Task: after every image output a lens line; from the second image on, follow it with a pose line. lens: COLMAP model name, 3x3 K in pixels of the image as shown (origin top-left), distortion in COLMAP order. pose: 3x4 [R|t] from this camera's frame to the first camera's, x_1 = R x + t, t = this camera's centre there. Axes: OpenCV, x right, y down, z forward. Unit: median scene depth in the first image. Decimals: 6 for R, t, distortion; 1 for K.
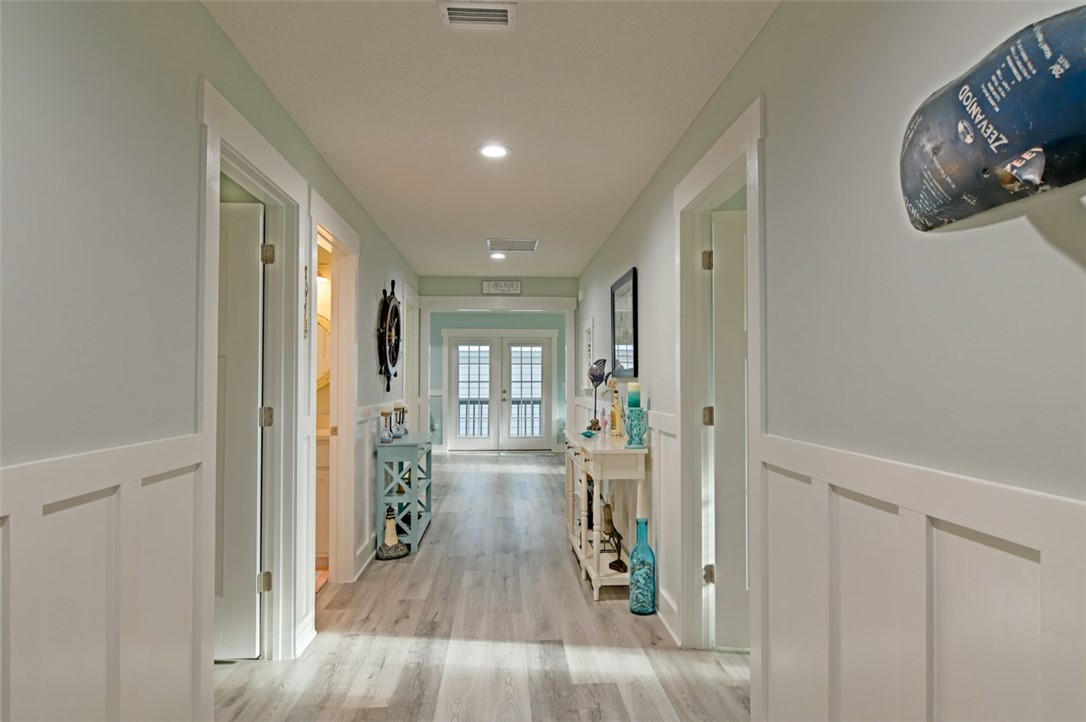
lens RADIAL K [[627.2, 0, 541.4], [0, 627.2, 363.0], [0, 0, 1]] dist [-0.006549, -0.008688]
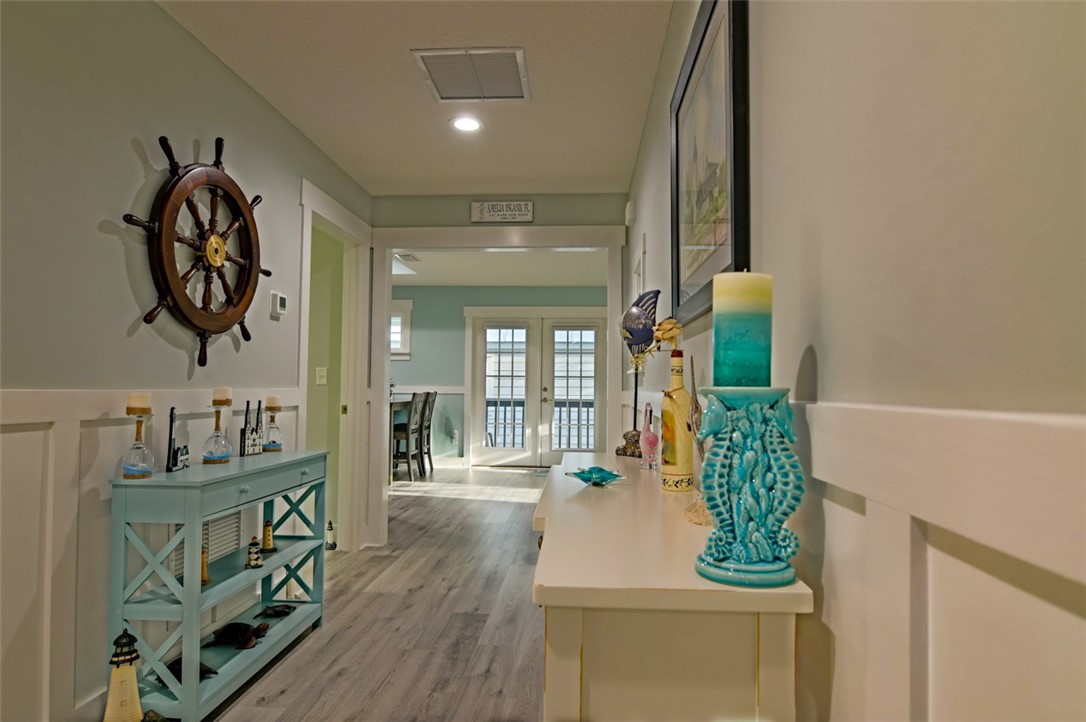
lens RADIAL K [[627.2, 0, 547.4], [0, 627.2, 363.2], [0, 0, 1]] dist [-0.006549, -0.008688]
pose [[0.992826, 0.006167, -0.119409, 0.034651], [-0.007465, 0.999918, -0.010427, 0.021277], [0.119335, 0.011244, 0.992790, 0.251591]]
